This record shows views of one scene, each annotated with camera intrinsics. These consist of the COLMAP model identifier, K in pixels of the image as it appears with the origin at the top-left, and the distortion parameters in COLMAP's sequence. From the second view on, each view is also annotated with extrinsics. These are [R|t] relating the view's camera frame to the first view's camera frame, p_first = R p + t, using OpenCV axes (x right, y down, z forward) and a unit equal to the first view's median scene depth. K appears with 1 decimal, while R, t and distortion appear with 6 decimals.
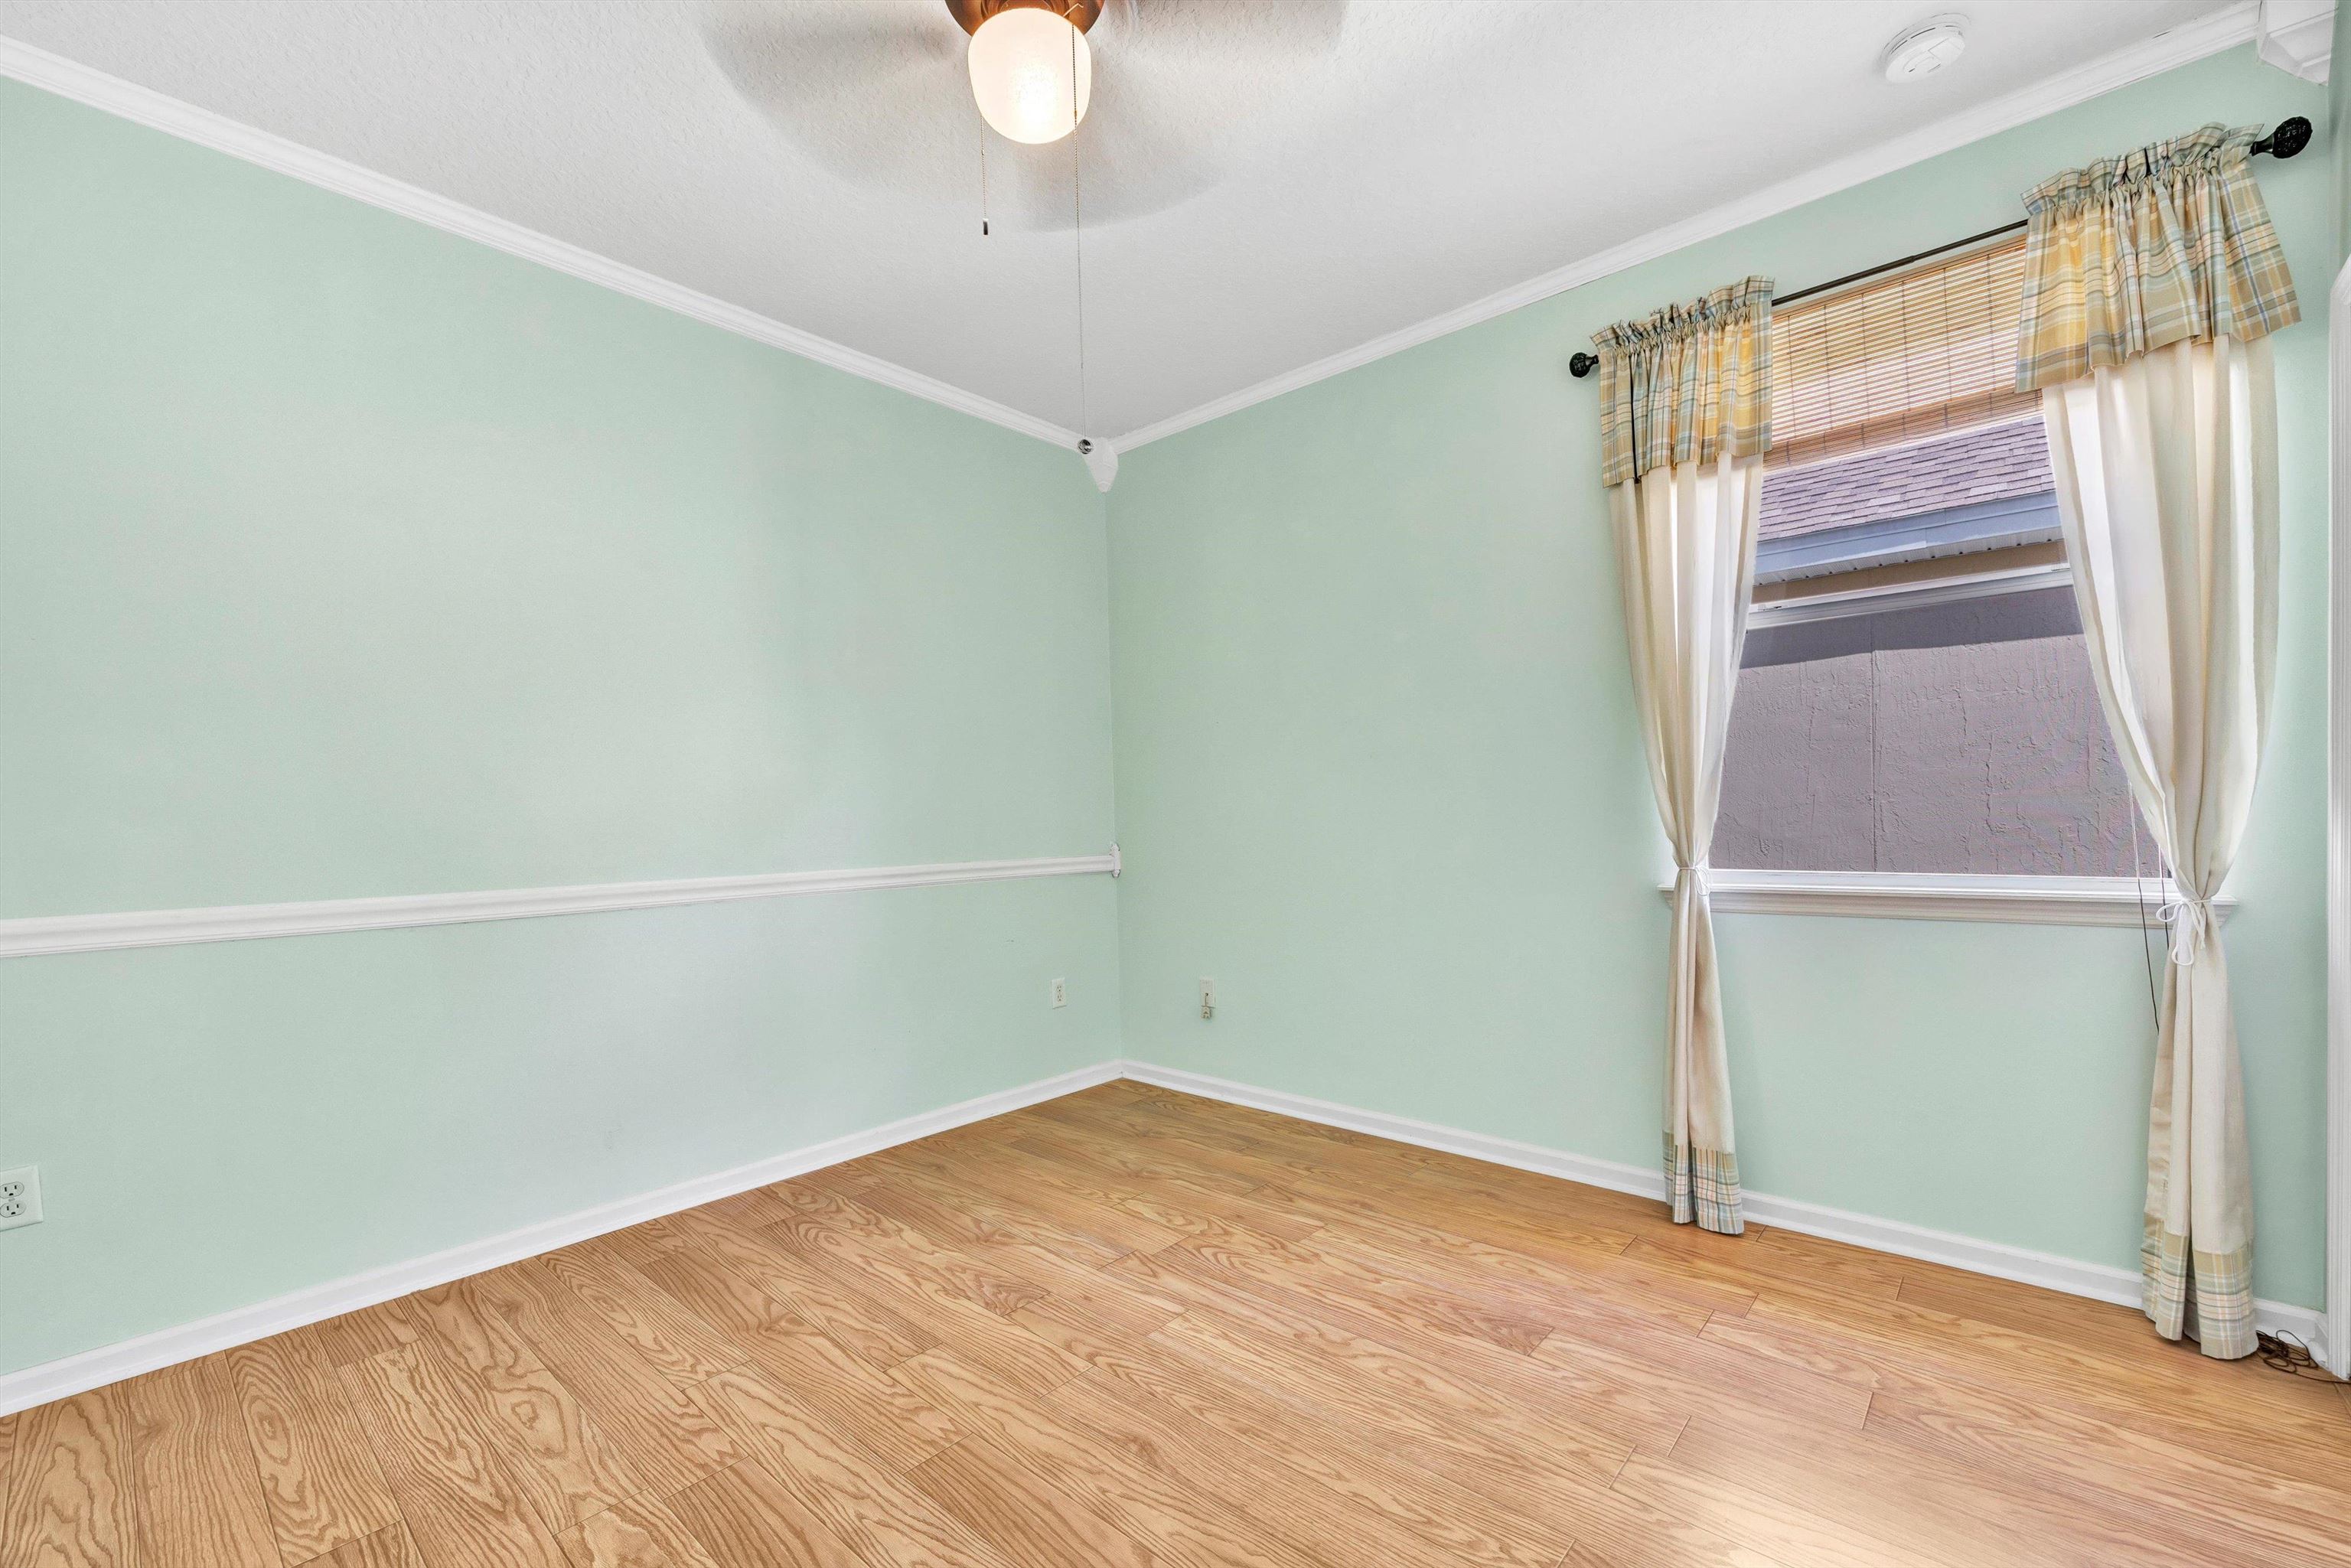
lens RADIAL K [[911.2, 0, 1176.5], [0, 911.2, 856.1], [0, 0, 1]] dist [-0.001853, -0.000441]
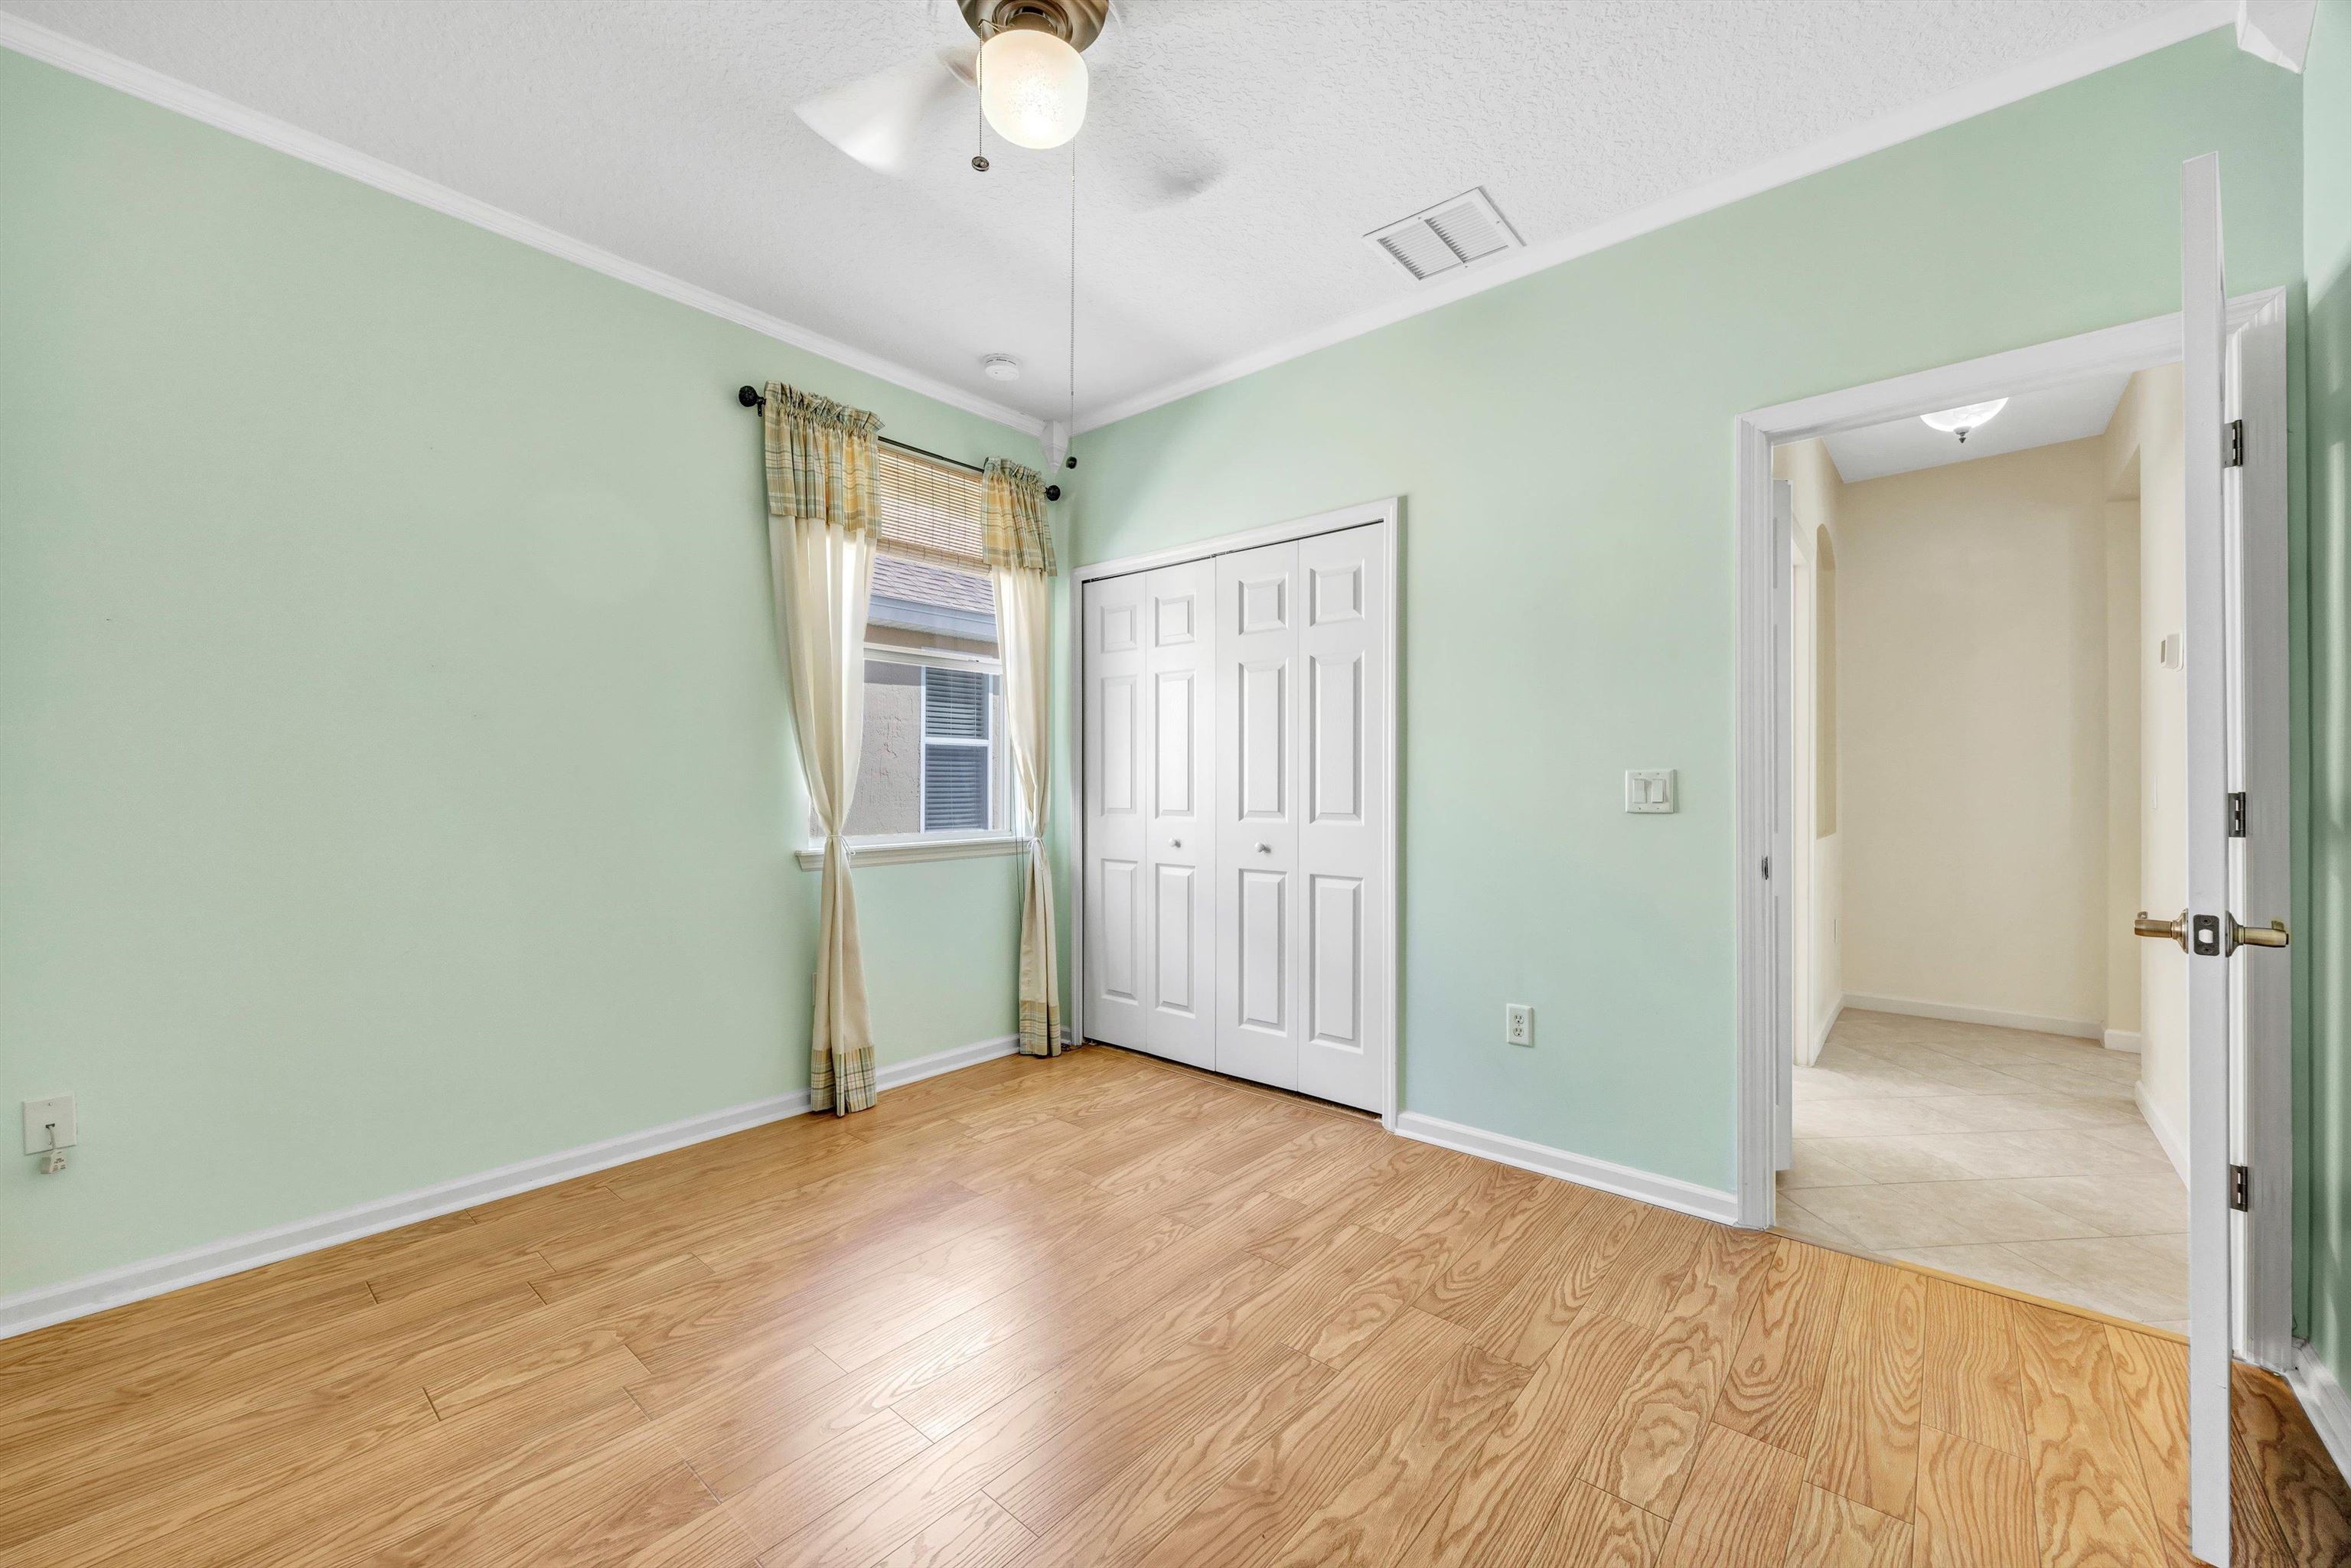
lens RADIAL K [[908.5, 0, 1175.5], [0, 908.5, 784.0], [0, 0, 1]] dist [-0.001228, -0.000147]
pose [[0.016985, 0.024744, 0.999550, -0.739486], [0.043231, 0.998741, -0.025459, -0.004467], [-0.998921, 0.043644, 0.015894, 0.518801]]
